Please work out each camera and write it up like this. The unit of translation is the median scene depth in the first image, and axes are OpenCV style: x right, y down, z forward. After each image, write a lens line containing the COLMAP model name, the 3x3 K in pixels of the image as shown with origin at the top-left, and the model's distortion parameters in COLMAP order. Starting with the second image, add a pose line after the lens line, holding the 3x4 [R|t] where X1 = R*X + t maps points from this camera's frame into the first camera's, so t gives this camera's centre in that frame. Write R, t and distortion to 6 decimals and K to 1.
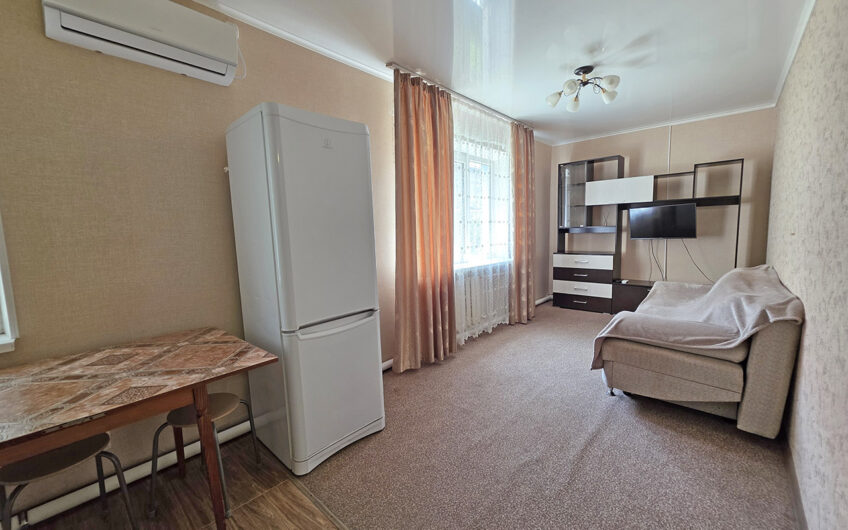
lens RADIAL K [[338.0, 0, 425.1], [0, 338.0, 267.9], [0, 0, 1]] dist [0.001754, 0.000189]
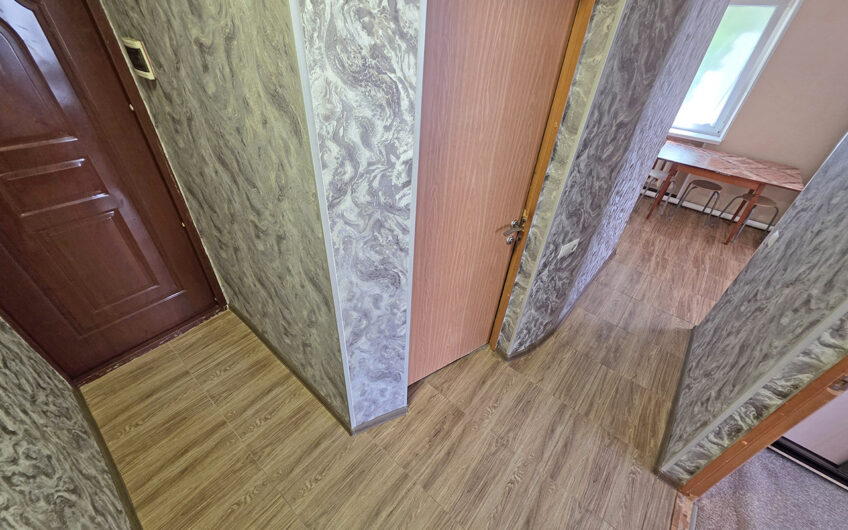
lens RADIAL K [[338.0, 0, 425.1], [0, 338.0, 267.9], [0, 0, 1]] dist [0.001754, 0.000189]
pose [[0.035294, 0.620376, -0.783510, 1.190108], [-0.162559, 0.777121, 0.607995, -0.215732], [0.986067, 0.105908, 0.128275, -1.289179]]
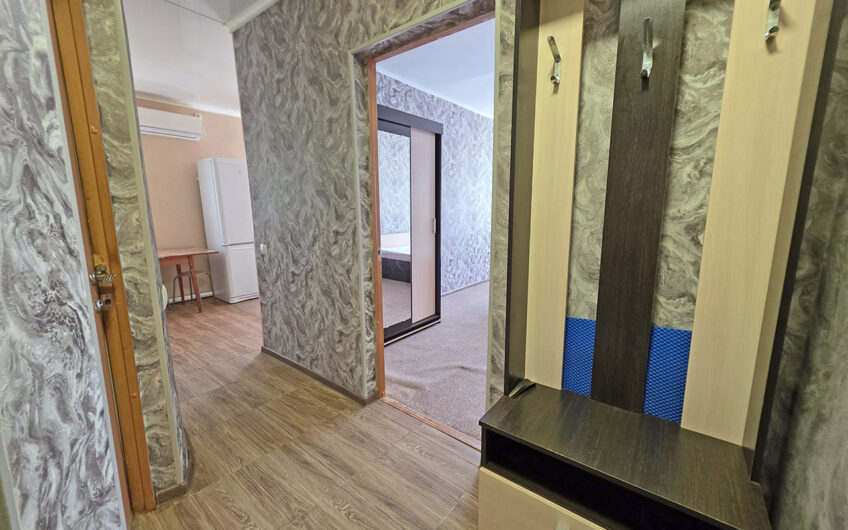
lens RADIAL K [[338.0, 0, 425.1], [0, 338.0, 267.9], [0, 0, 1]] dist [0.001754, 0.000189]
pose [[0.998626, 0.001248, 0.052381, 0.959159], [-0.004532, 0.998027, 0.062628, 0.181400], [-0.052200, -0.062779, 0.996661, -1.616185]]
